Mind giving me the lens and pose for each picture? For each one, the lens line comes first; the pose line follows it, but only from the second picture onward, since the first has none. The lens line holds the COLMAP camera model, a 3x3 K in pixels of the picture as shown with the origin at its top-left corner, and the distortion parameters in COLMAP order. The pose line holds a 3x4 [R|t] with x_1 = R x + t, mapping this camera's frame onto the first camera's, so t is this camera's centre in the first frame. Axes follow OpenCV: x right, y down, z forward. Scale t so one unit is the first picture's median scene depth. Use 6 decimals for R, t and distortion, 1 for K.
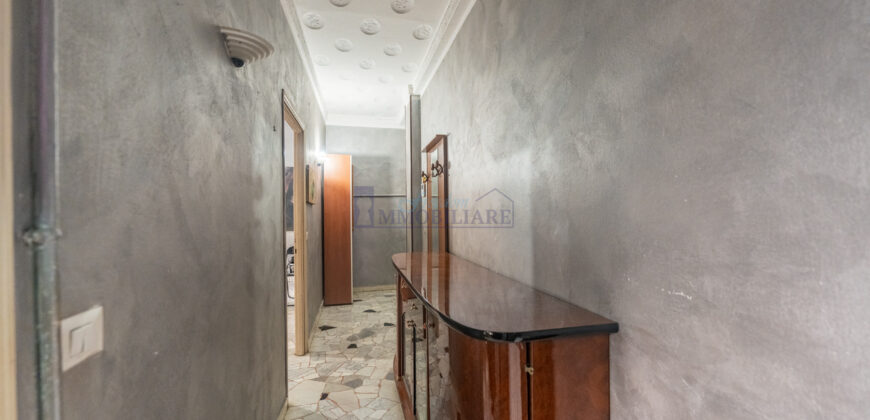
lens RADIAL K [[345.3, 0, 435.1], [0, 345.3, 209.1], [0, 0, 1]] dist [-0.001552, -0.000560]
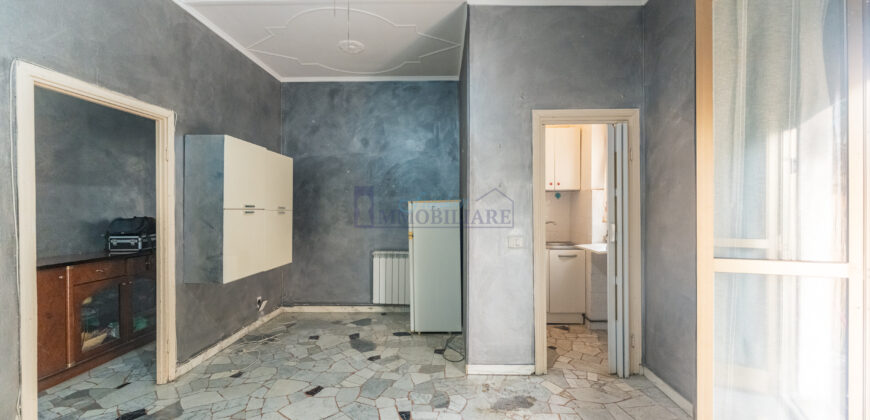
lens RADIAL K [[345.3, 0, 435.1], [0, 345.3, 209.1], [0, 0, 1]] dist [-0.001552, -0.000560]
pose [[-0.965904, 0.015229, 0.258451, -1.093082], [0.014829, 0.999884, -0.003496, 0.011631], [-0.258474, 0.000455, -0.966018, 1.268462]]
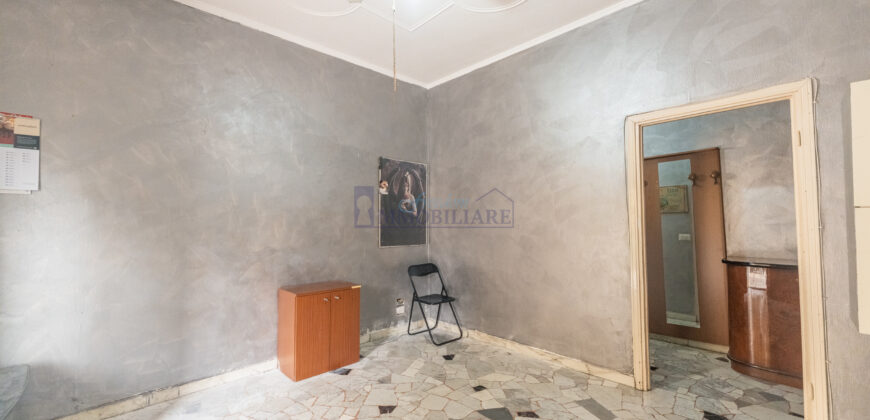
lens RADIAL K [[345.3, 0, 435.1], [0, 345.3, 209.1], [0, 0, 1]] dist [-0.001552, -0.000560]
pose [[0.854081, 0.024488, 0.519563, -1.158943], [-0.005067, 0.999235, -0.038767, 0.027017], [-0.520116, 0.030477, 0.853552, 0.506716]]
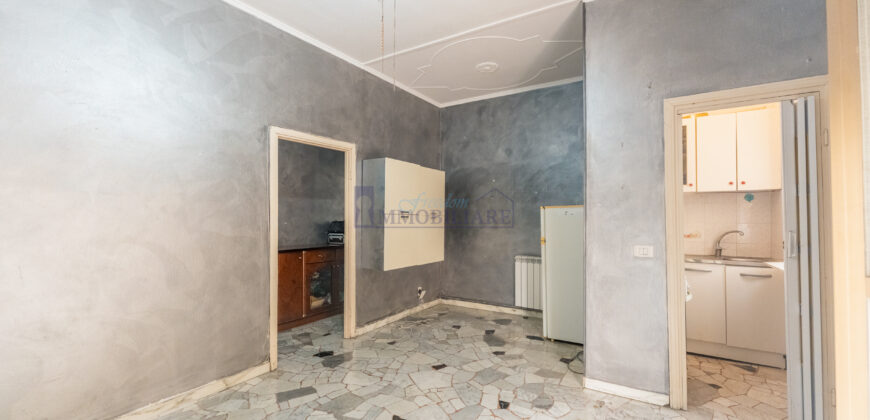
lens RADIAL K [[345.8, 0, 435.8], [0, 345.8, 210.6], [0, 0, 1]] dist [-0.001332, -0.000965]
pose [[-0.700588, 0.026776, 0.713063, -1.276521], [0.007499, 0.999517, -0.030165, 0.024422], [-0.713526, -0.015786, -0.700451, 1.249369]]
